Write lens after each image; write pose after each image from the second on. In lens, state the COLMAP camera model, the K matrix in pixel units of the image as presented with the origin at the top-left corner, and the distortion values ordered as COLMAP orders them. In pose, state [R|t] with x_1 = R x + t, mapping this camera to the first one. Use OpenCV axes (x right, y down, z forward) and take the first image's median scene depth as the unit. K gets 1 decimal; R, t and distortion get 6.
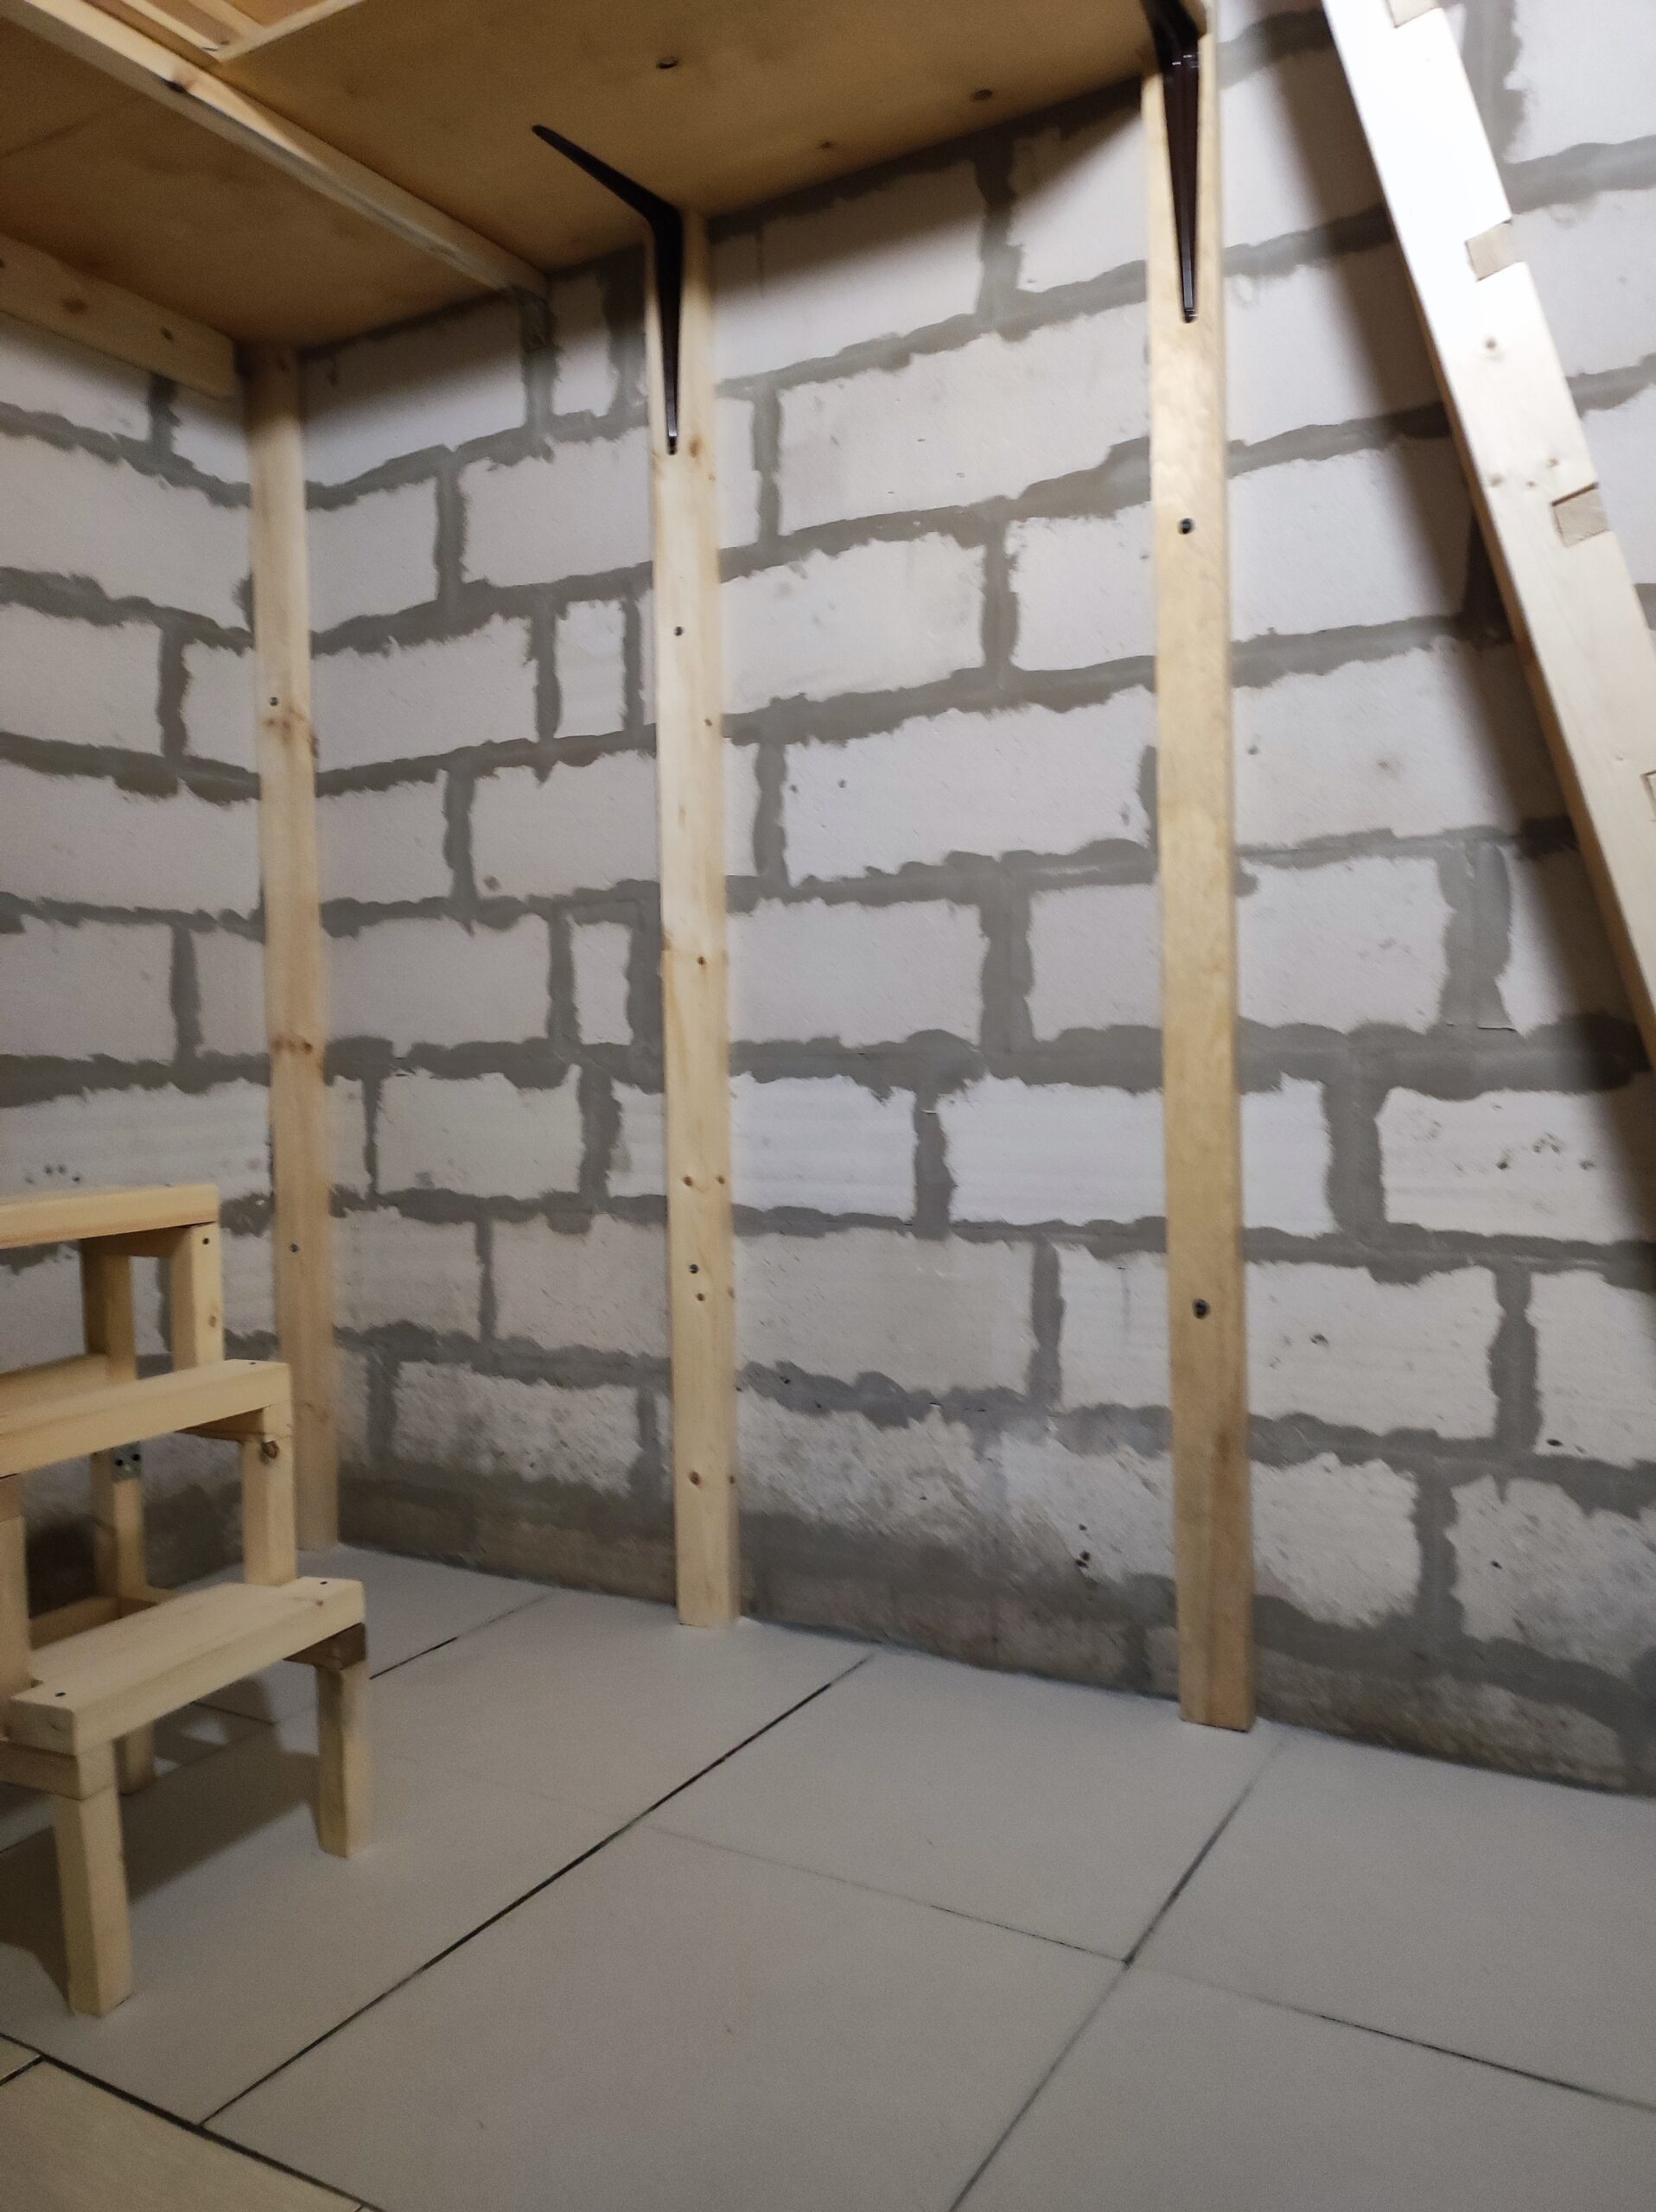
lens RADIAL K [[1632.4, 0, 823.9], [0, 1632.4, 1108.5], [0, 0, 1]] dist [0.034884, -0.026294]
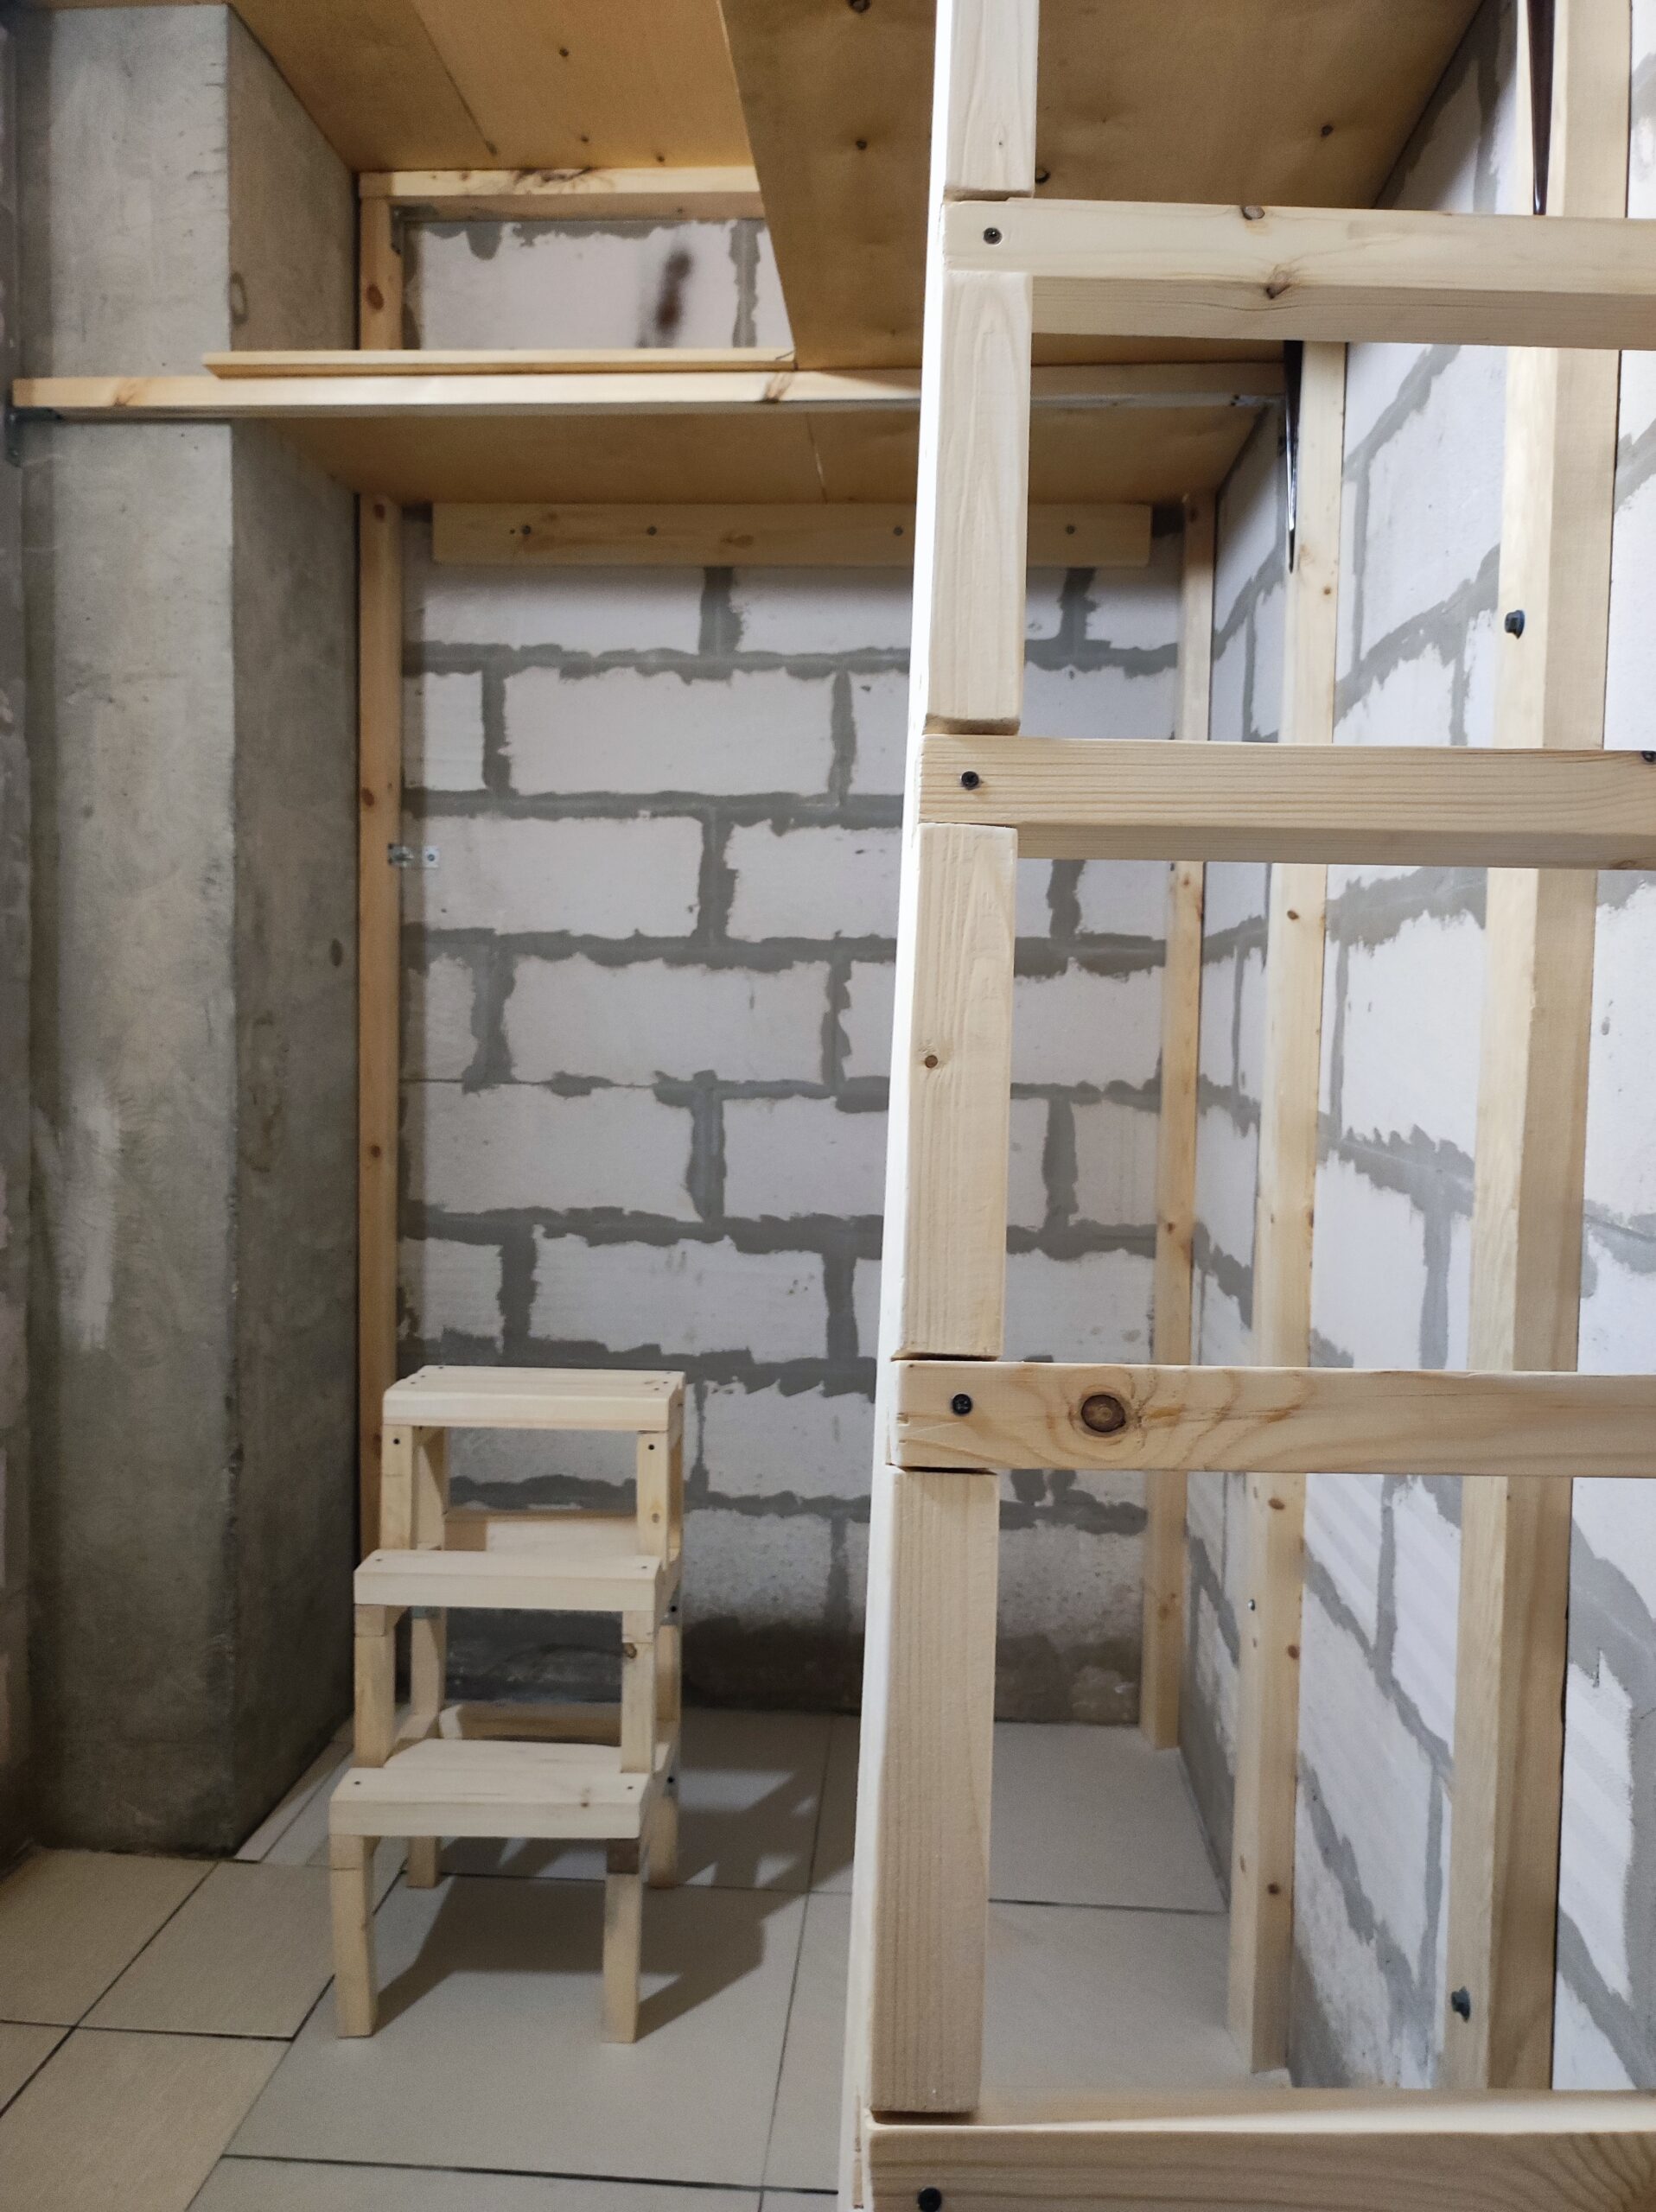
lens RADIAL K [[1632.4, 0, 826.1], [0, 1632.4, 1110.1], [0, 0, 1]] dist [0.034884, -0.026294]
pose [[0.442540, 0.078301, -0.893324, 0.501760], [-0.058557, 0.996578, 0.058343, -0.168196], [0.894835, 0.026491, 0.445610, 0.439684]]
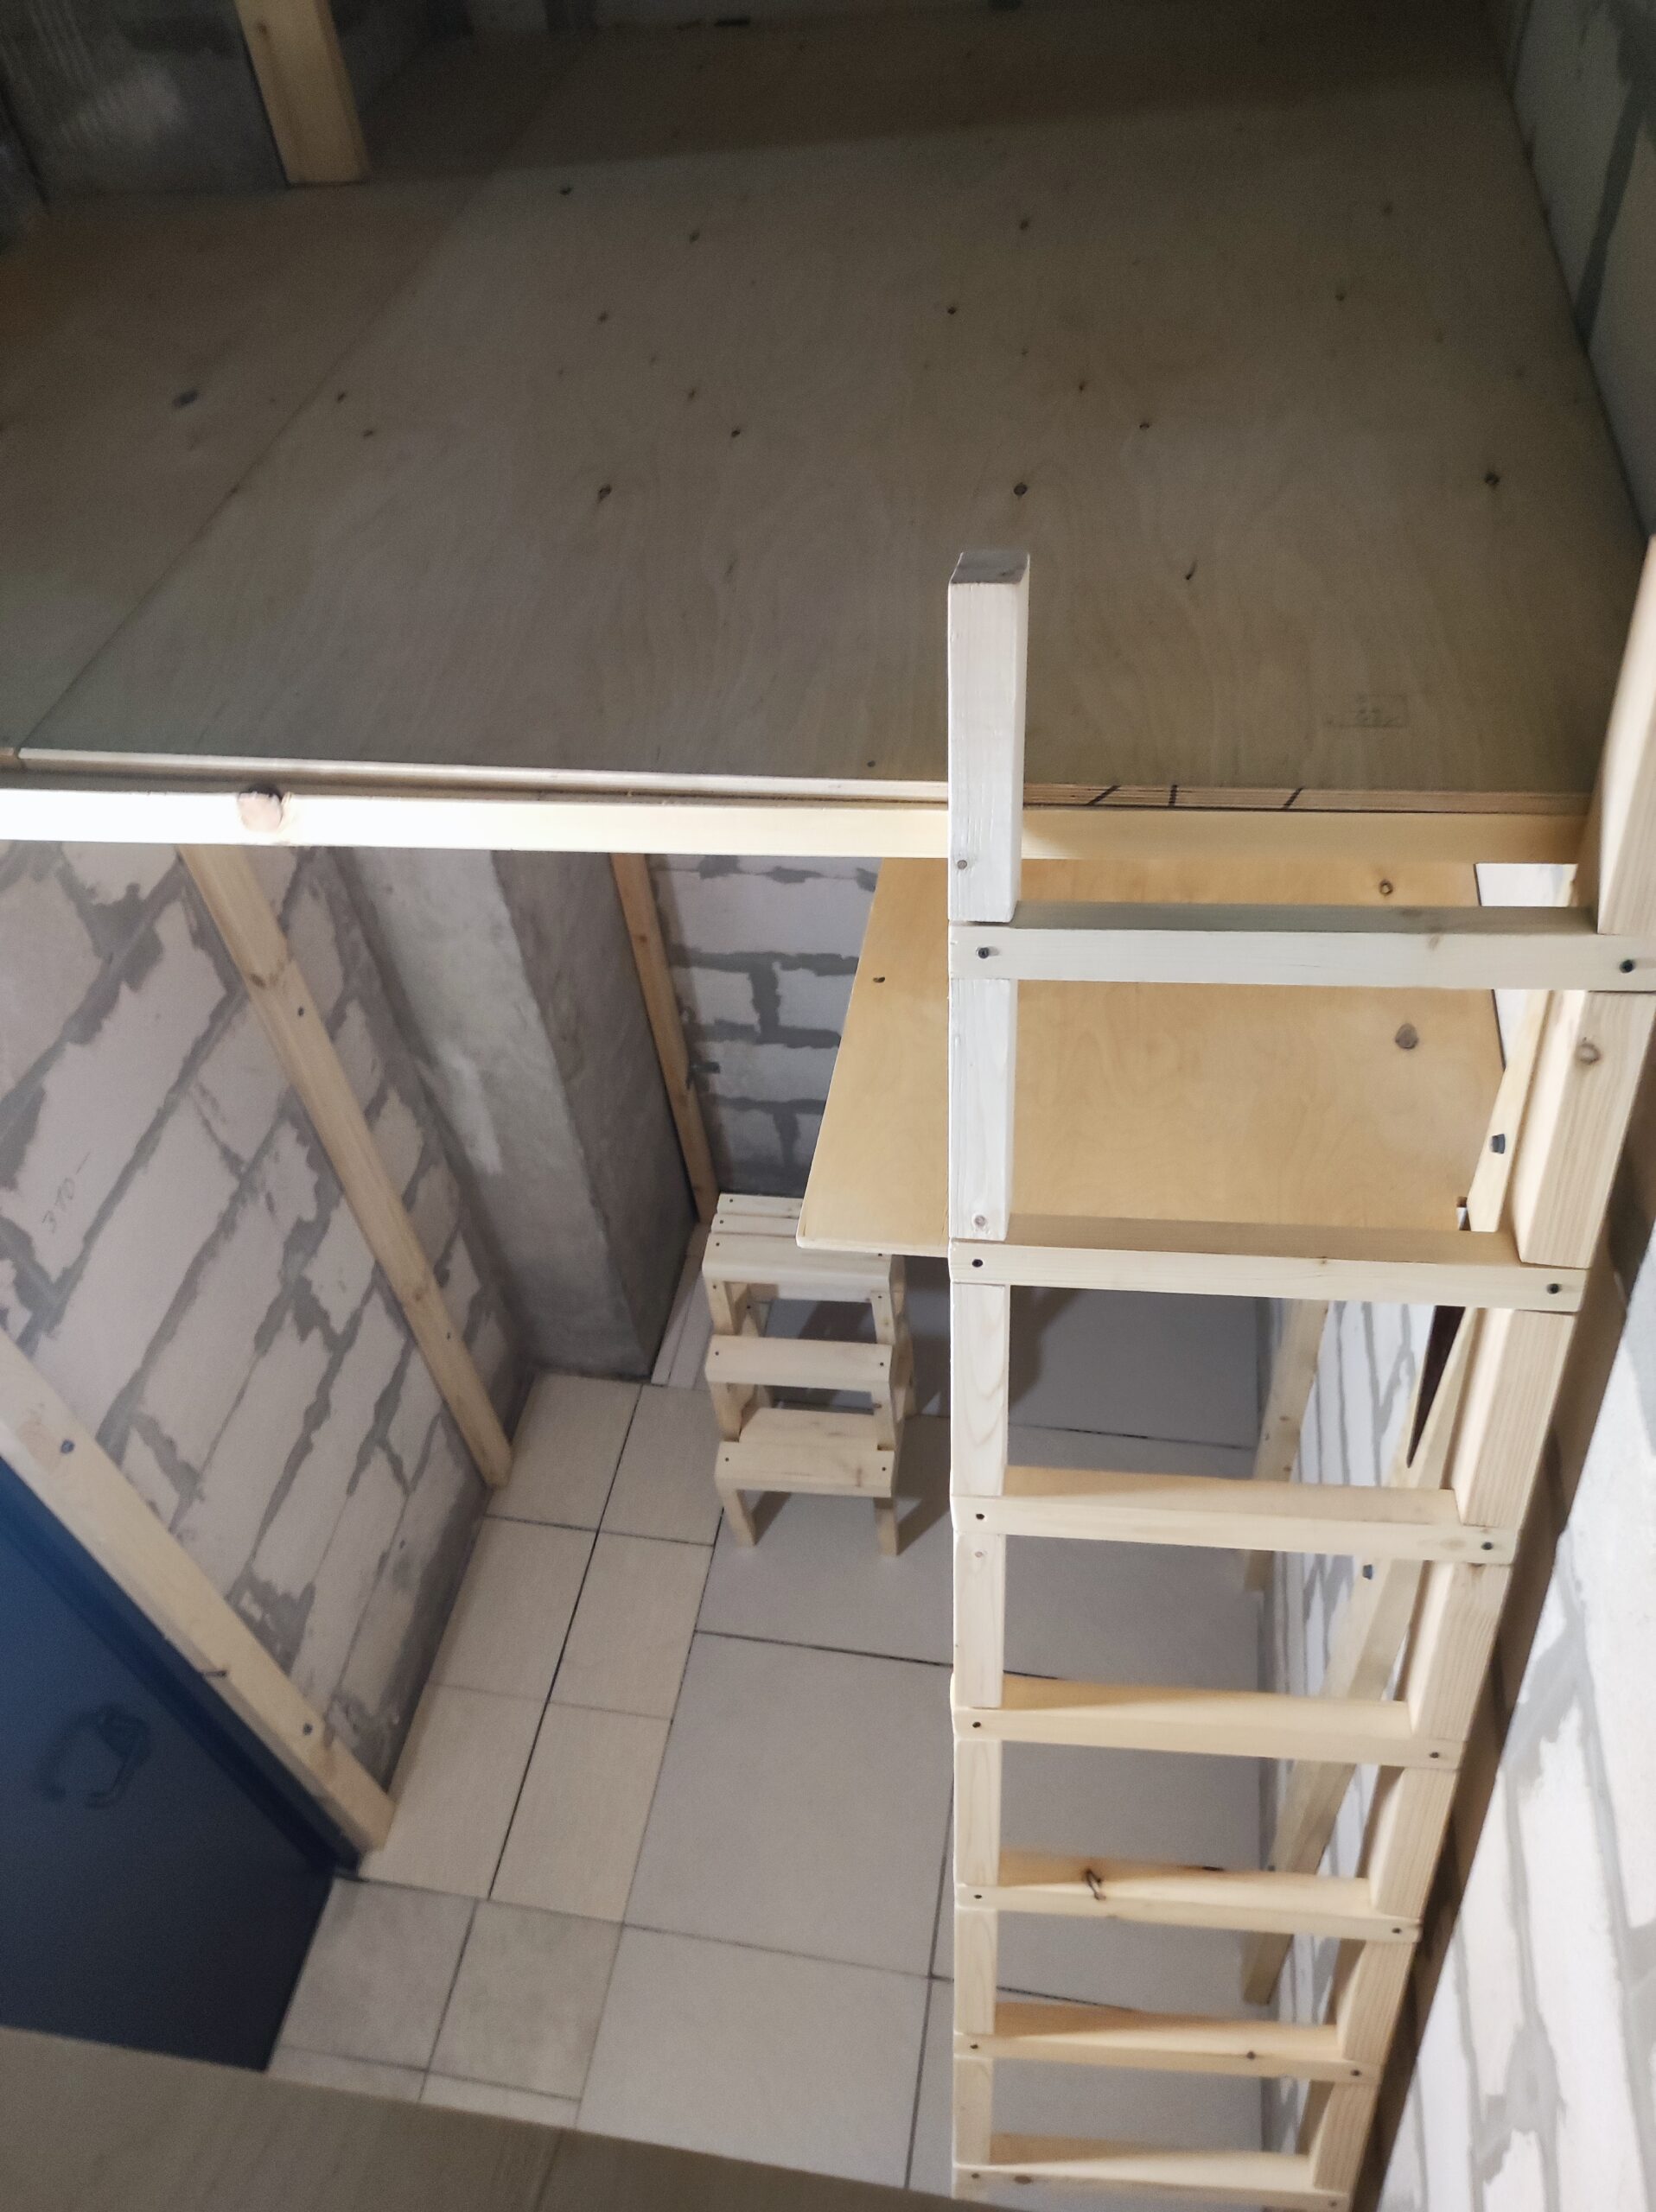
lens RADIAL K [[1632.4, 0, 838.8], [0, 1632.4, 1100.4], [0, 0, 1]] dist [0.034884, -0.026294]
pose [[0.351623, 0.676157, -0.647436, 0.429015], [0.045404, 0.678469, 0.733225, -1.019271], [0.935040, -0.287215, 0.207865, 0.490975]]
